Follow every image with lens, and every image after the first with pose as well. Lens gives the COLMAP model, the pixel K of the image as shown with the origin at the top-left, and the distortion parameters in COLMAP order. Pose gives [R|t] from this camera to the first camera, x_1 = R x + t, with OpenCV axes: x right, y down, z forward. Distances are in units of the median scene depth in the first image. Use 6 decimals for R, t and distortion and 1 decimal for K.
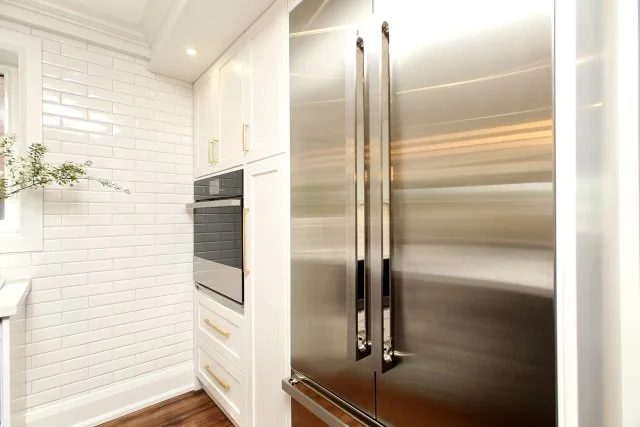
lens RADIAL K [[304.6, 0, 320.0], [0, 304.6, 213.5], [0, 0, 1]] dist [0.000428, 0.001105]
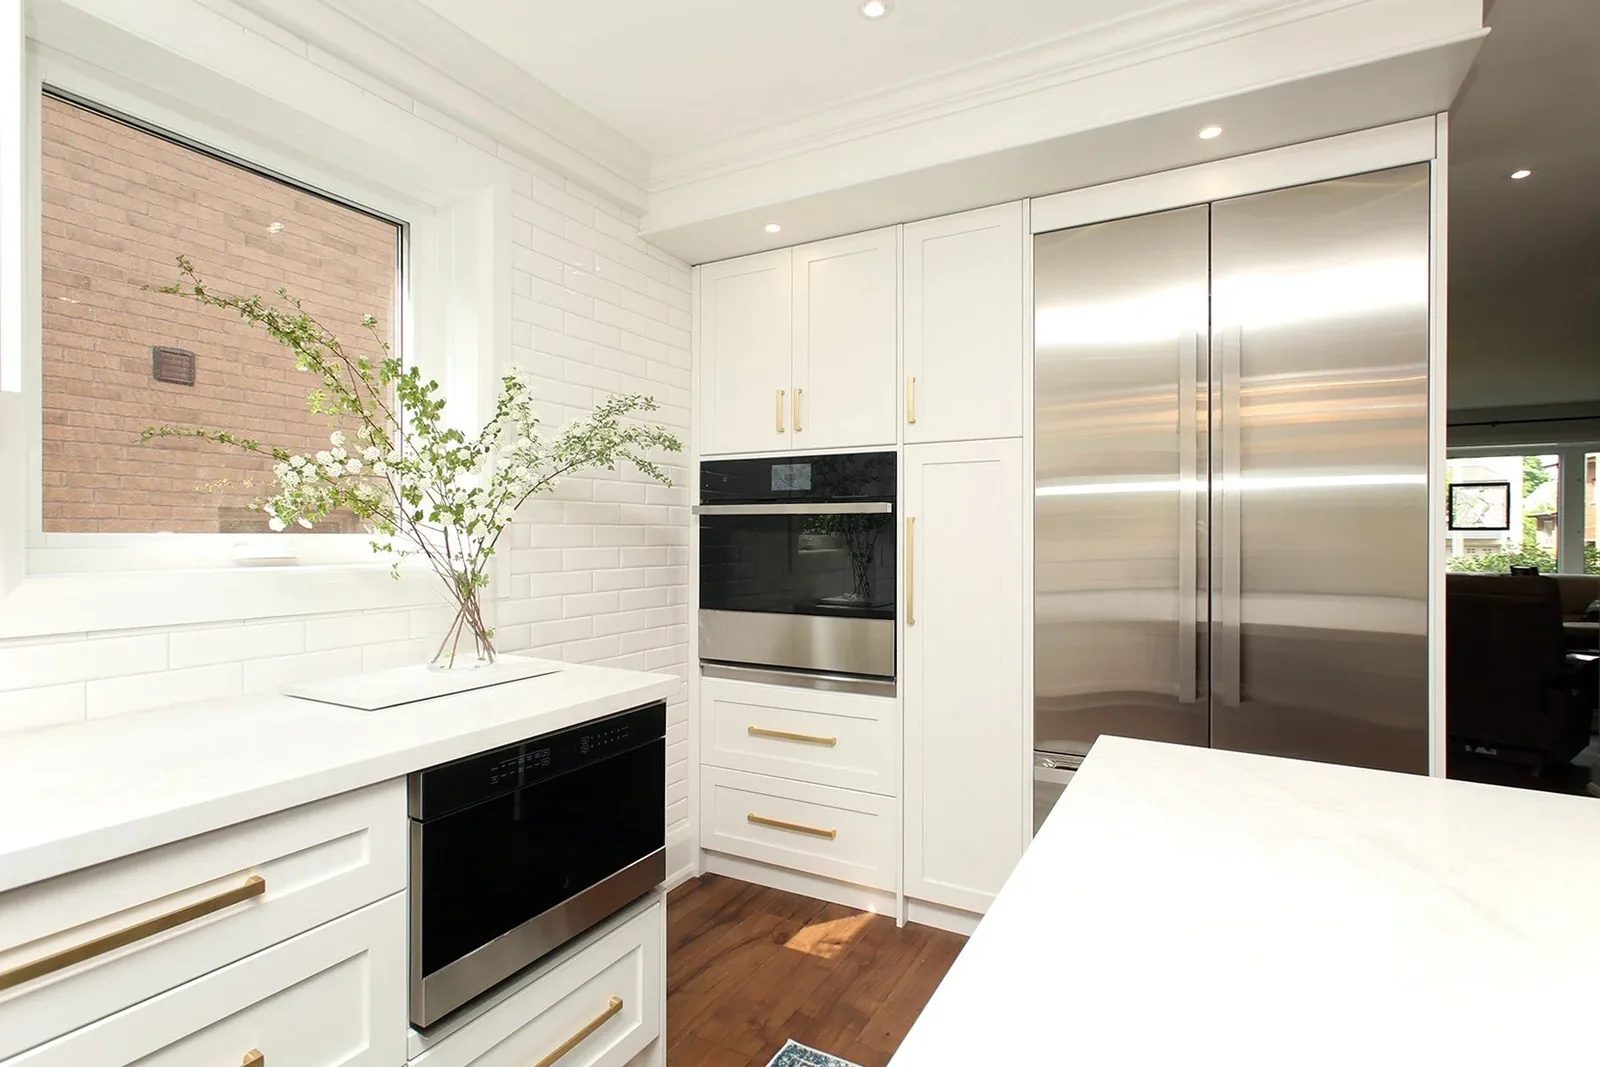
lens RADIAL K [[761.4, 0, 800.0], [0, 761.4, 533.5], [0, 0, 1]] dist [0.000428, 0.001105]
pose [[0.935647, 0.004067, 0.352915, -0.882510], [-0.007561, 0.999935, 0.008523, 0.001438], [-0.352857, -0.010643, 0.935617, -0.292912]]
